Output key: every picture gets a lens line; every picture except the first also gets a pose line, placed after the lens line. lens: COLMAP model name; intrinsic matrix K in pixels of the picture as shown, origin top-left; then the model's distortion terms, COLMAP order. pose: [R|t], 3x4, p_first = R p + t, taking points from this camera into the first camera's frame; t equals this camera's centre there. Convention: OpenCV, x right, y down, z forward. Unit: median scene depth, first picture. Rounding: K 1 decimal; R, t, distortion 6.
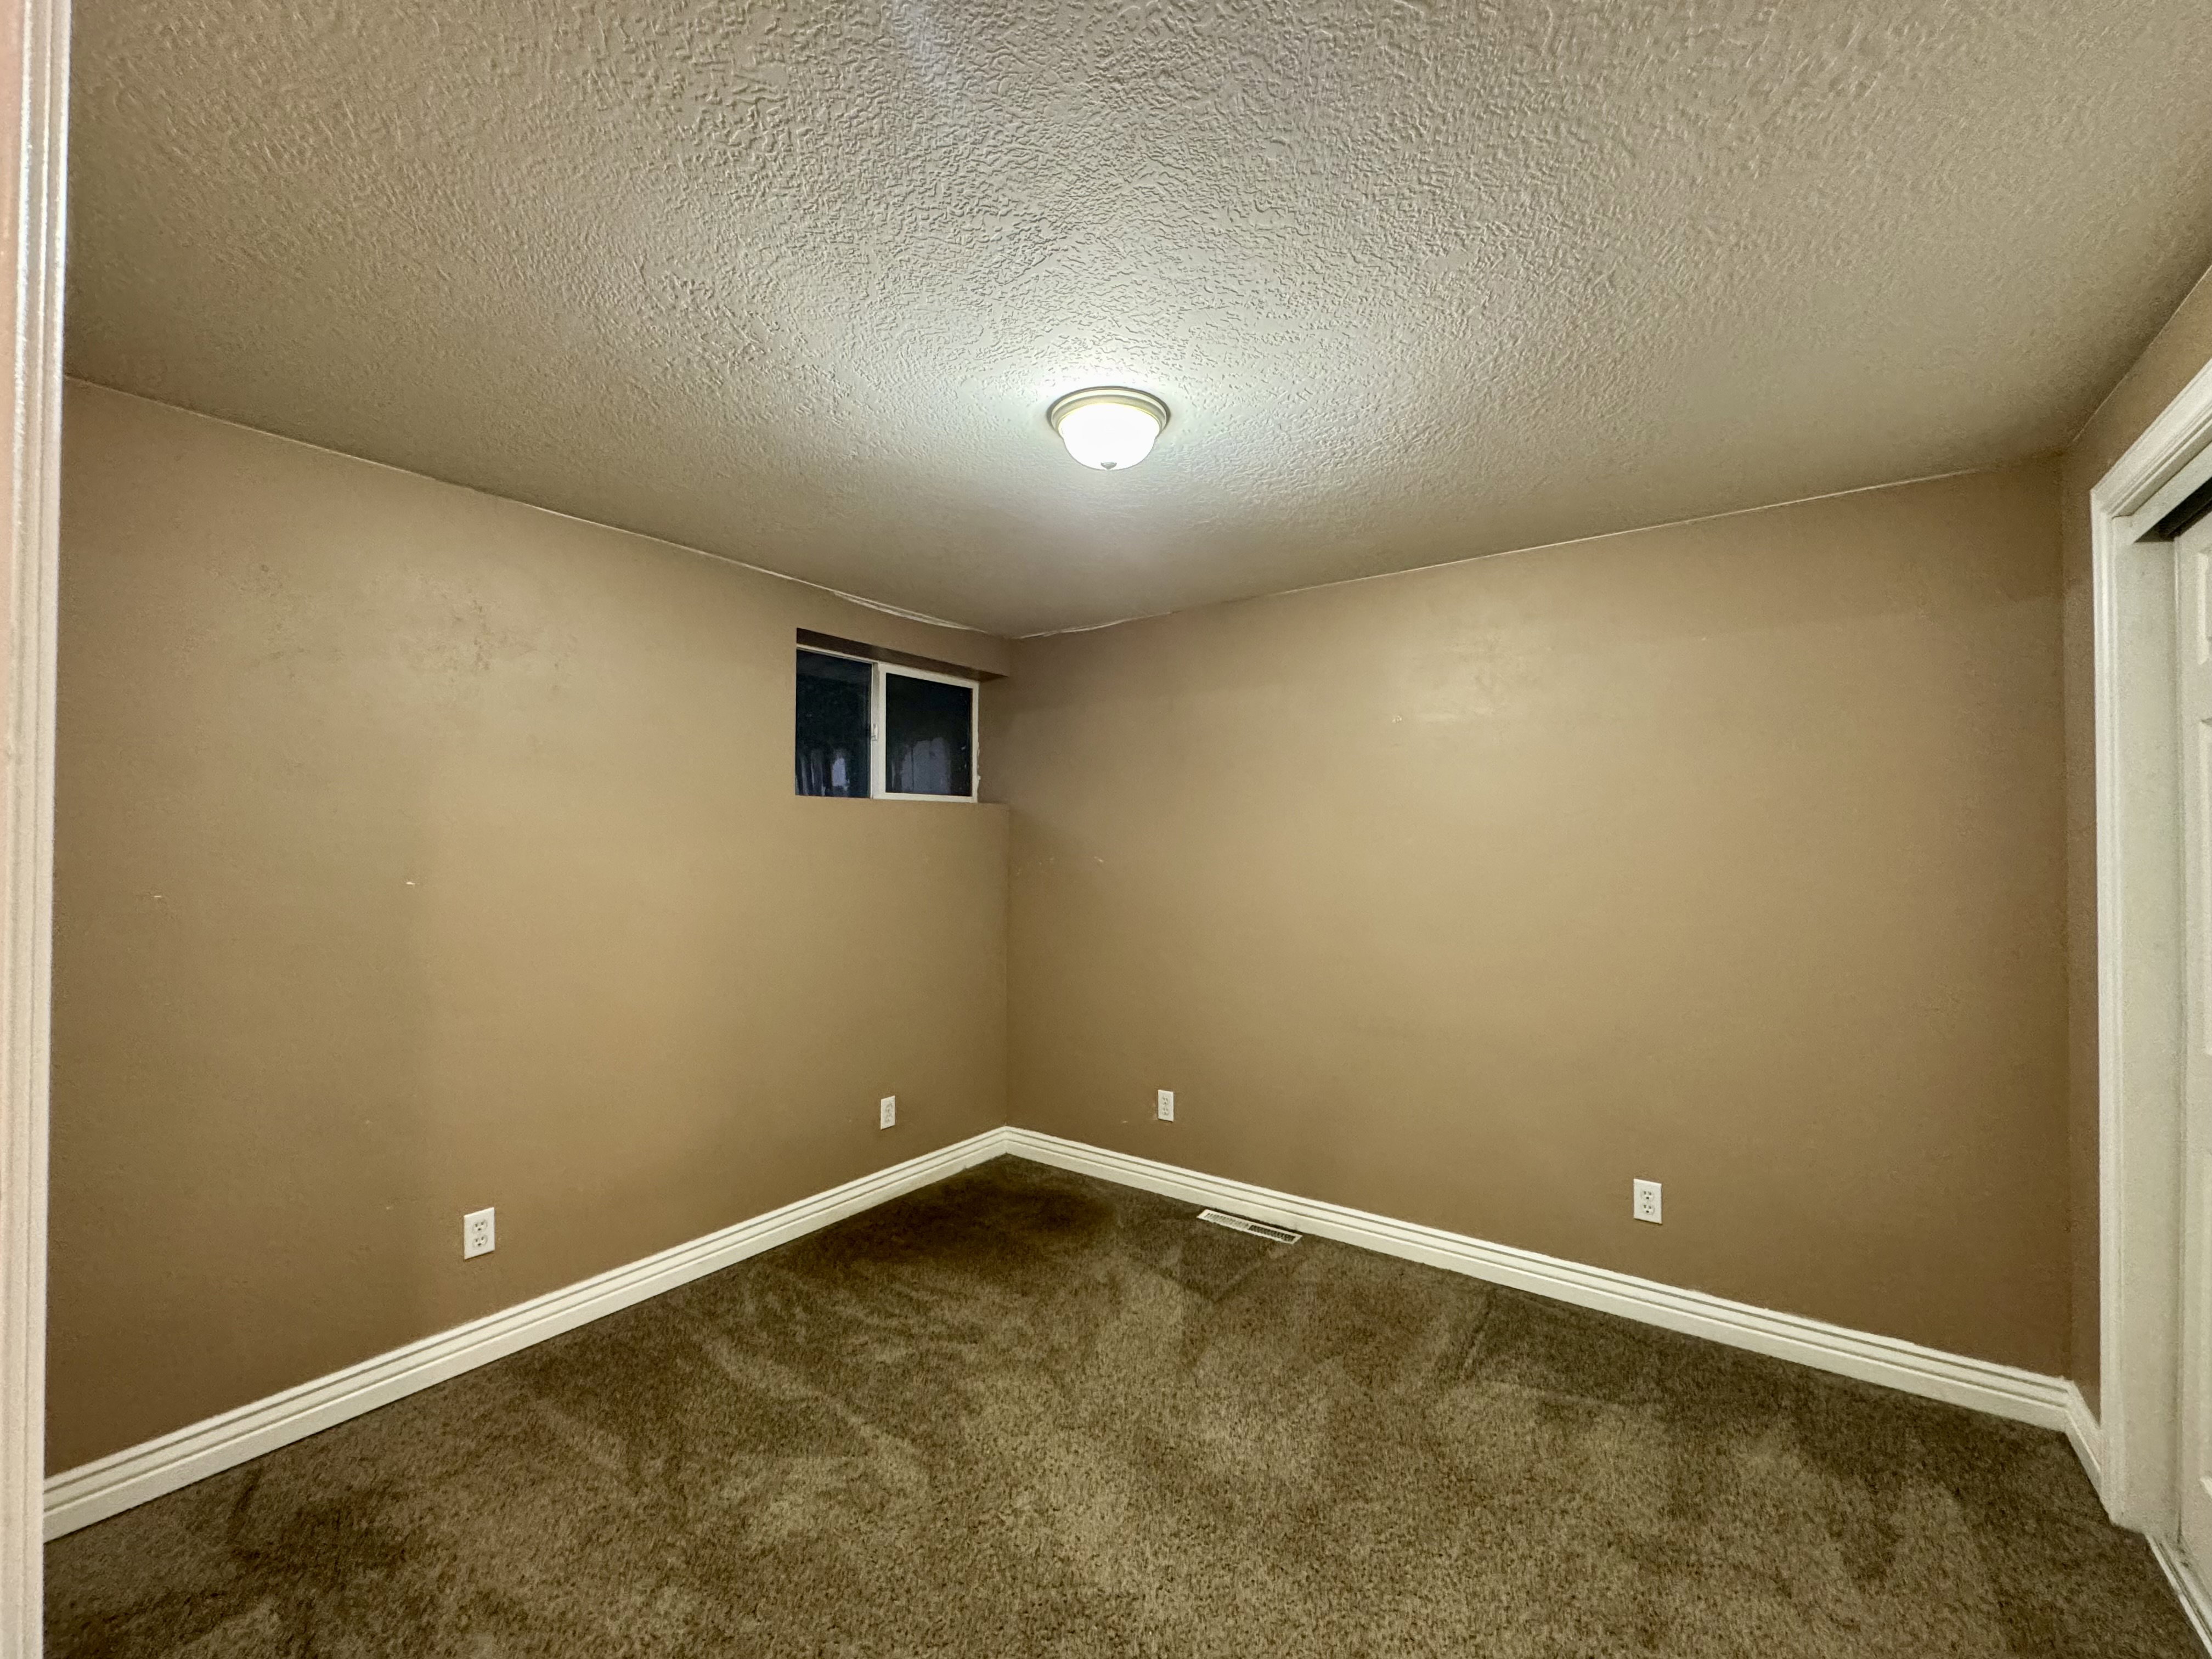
lens RADIAL K [[913.5, 0, 1106.0], [0, 913.5, 829.5], [0, 0, 1]] dist [-0.000413, 0.000067]
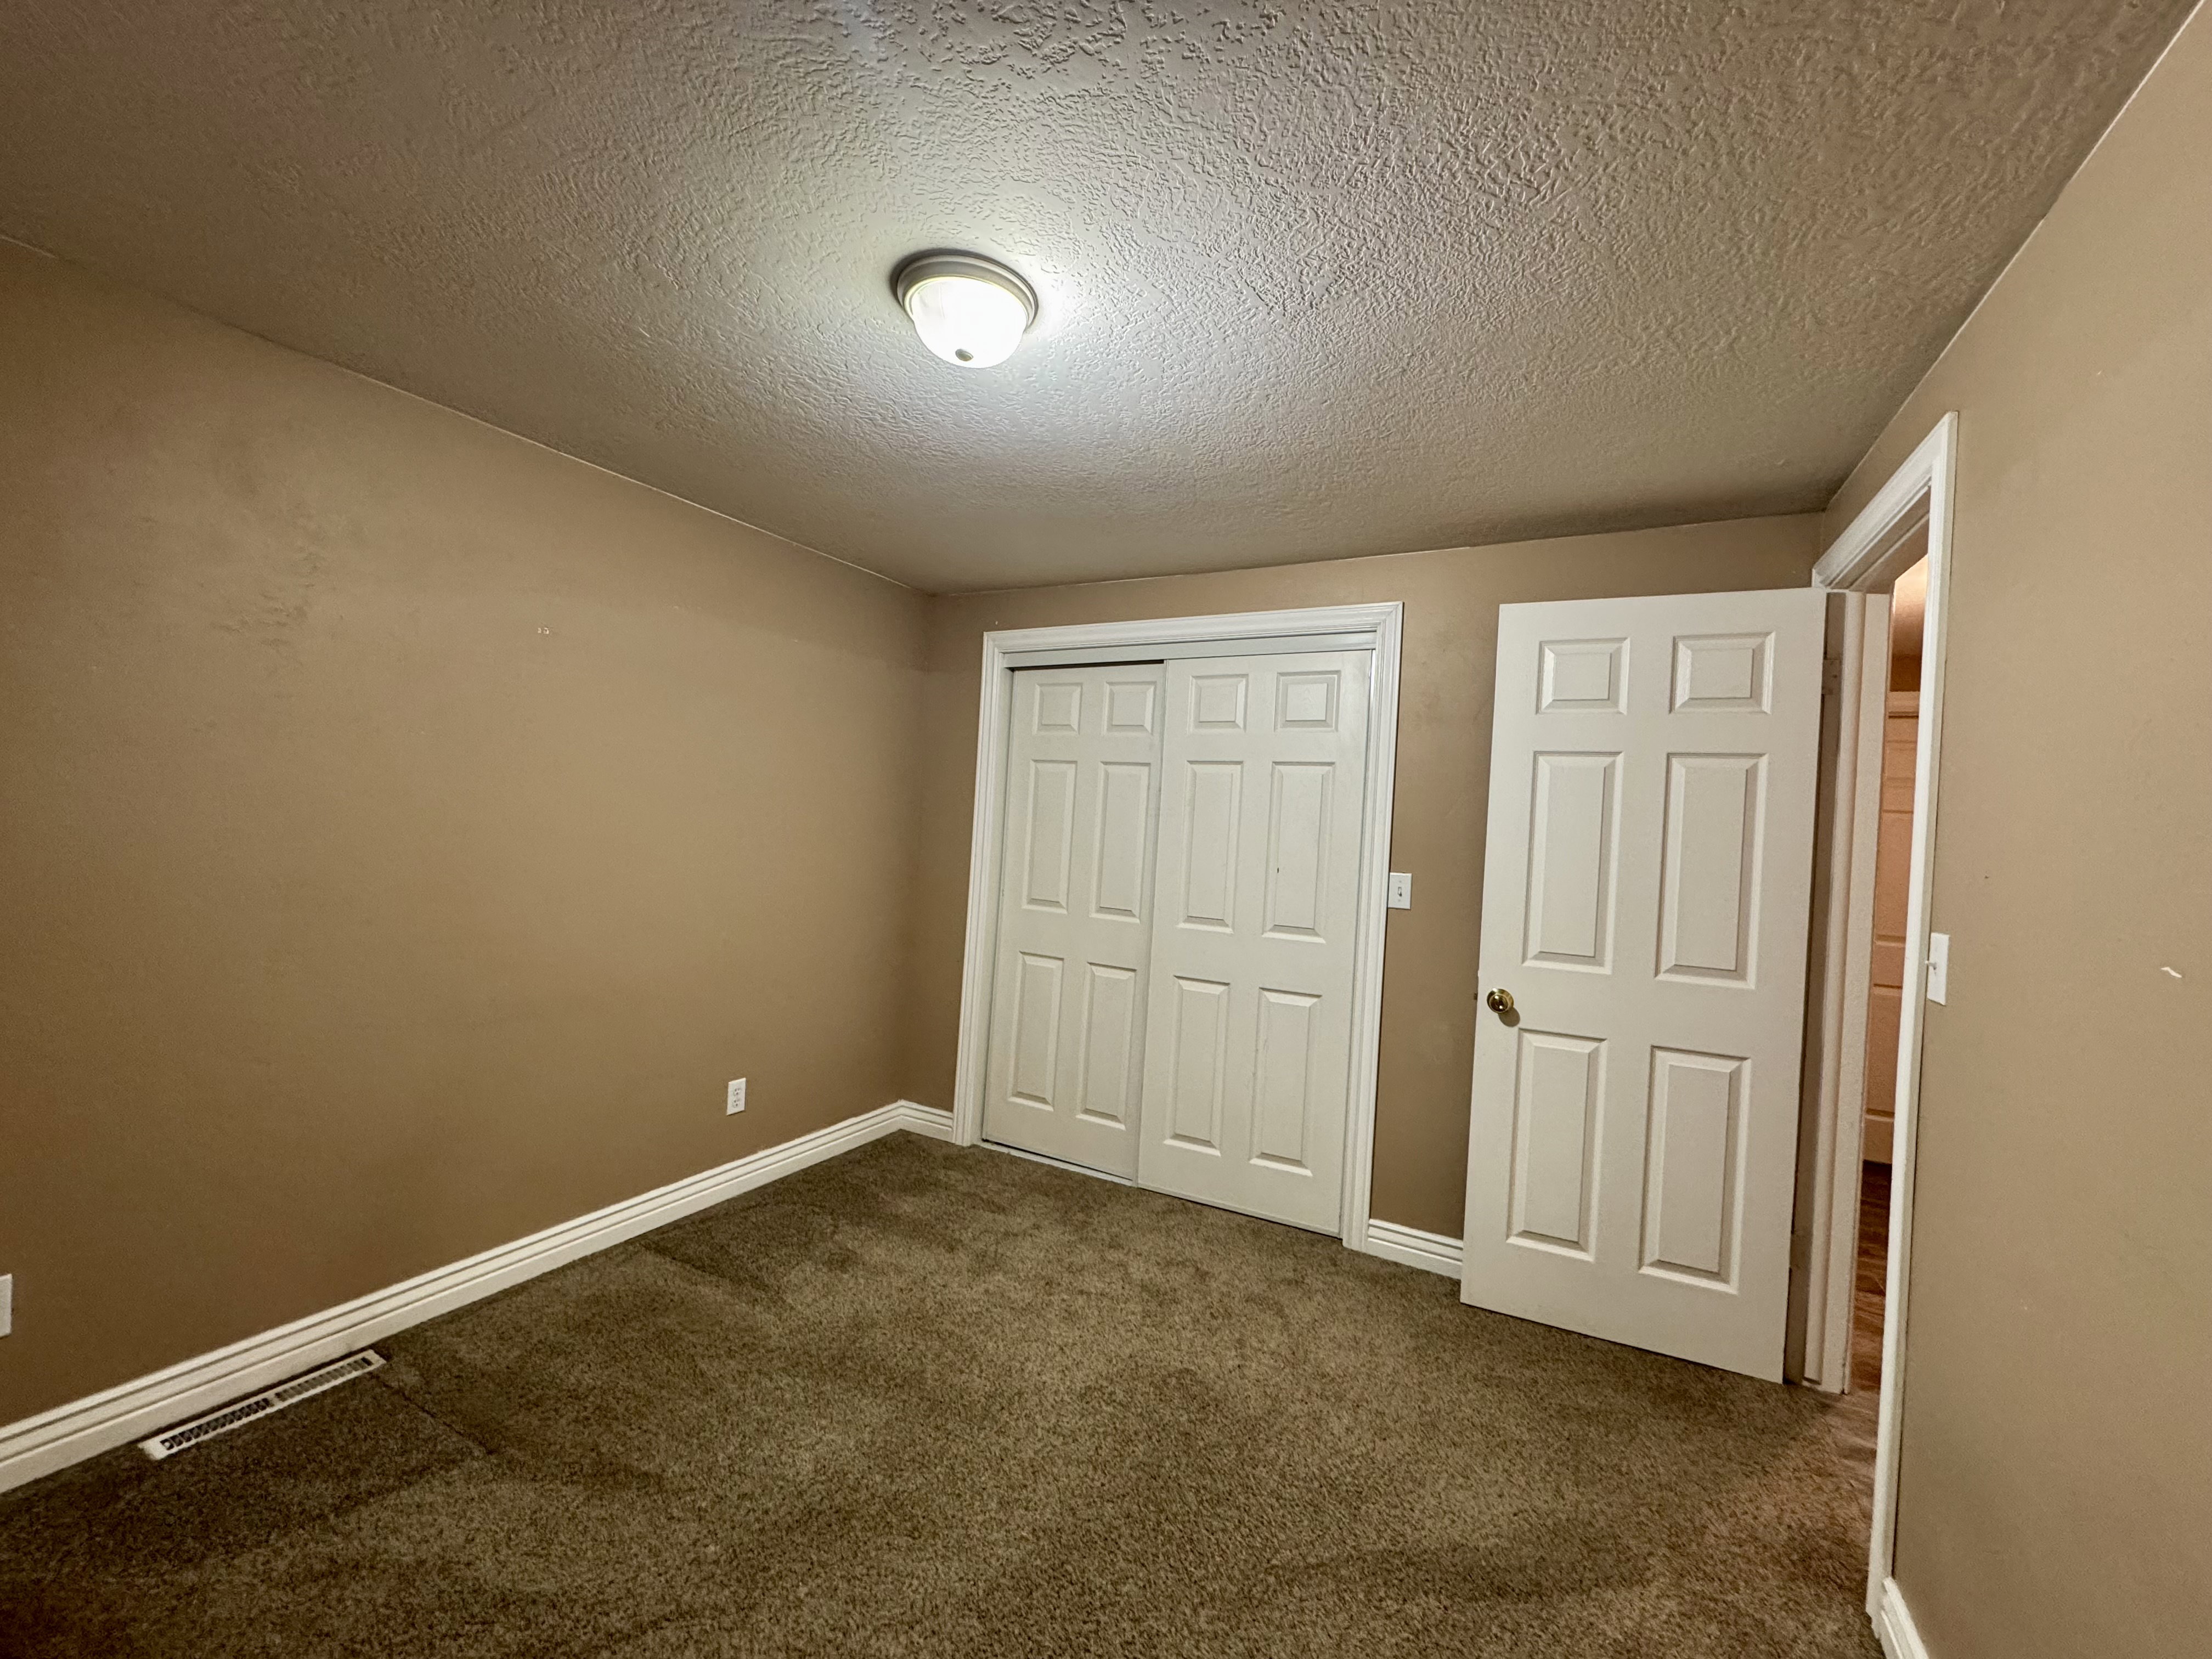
lens RADIAL K [[885.2, 0, 1106.0], [0, 885.2, 829.5], [0, 0, 1]] dist [-0.002667, -0.000213]
pose [[-0.127457, -0.013094, 0.991758, -0.782476], [-0.073158, 0.997313, 0.003765, 0.024302], [-0.989142, -0.072075, -0.128072, 0.888487]]
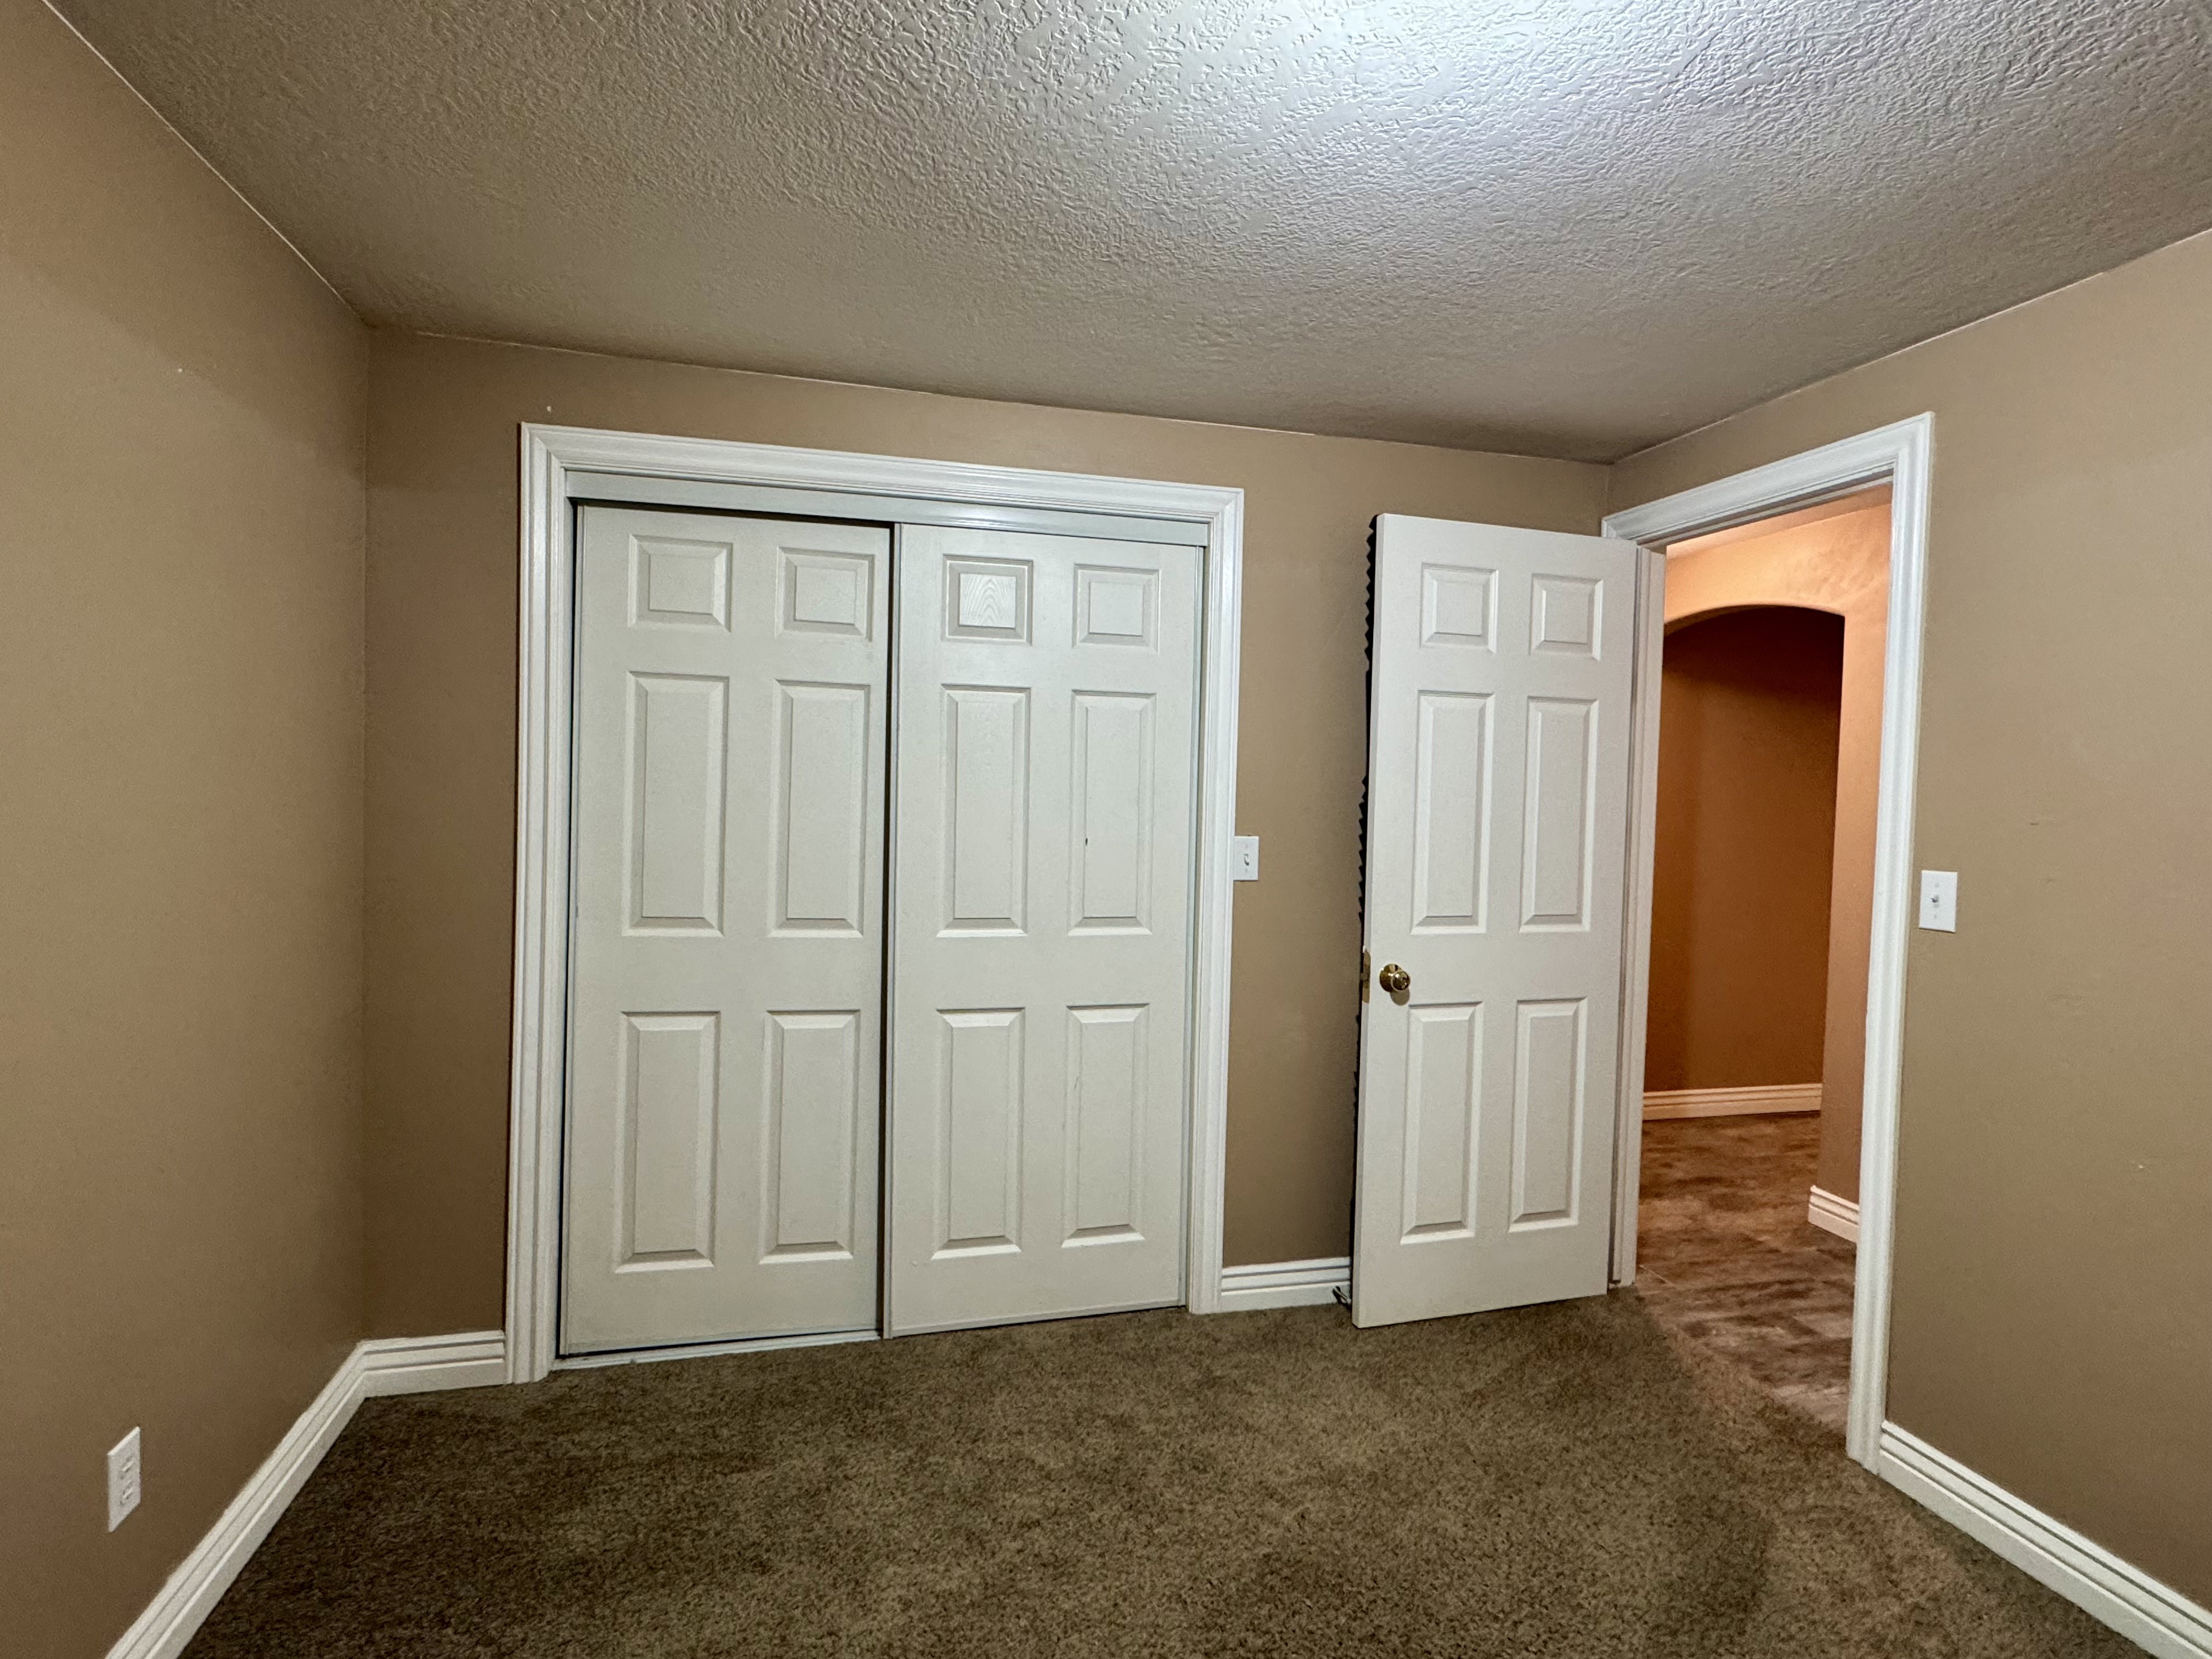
lens RADIAL K [[1125.0, 0, 1106.0], [0, 1125.0, 829.5], [0, 0, 1]] dist [-0.004856, 0.000262]
pose [[-0.766251, -0.047137, 0.640810, -0.234484], [-0.040239, 0.998868, 0.025359, 0.026707], [-0.641280, -0.006354, -0.767280, 1.439178]]
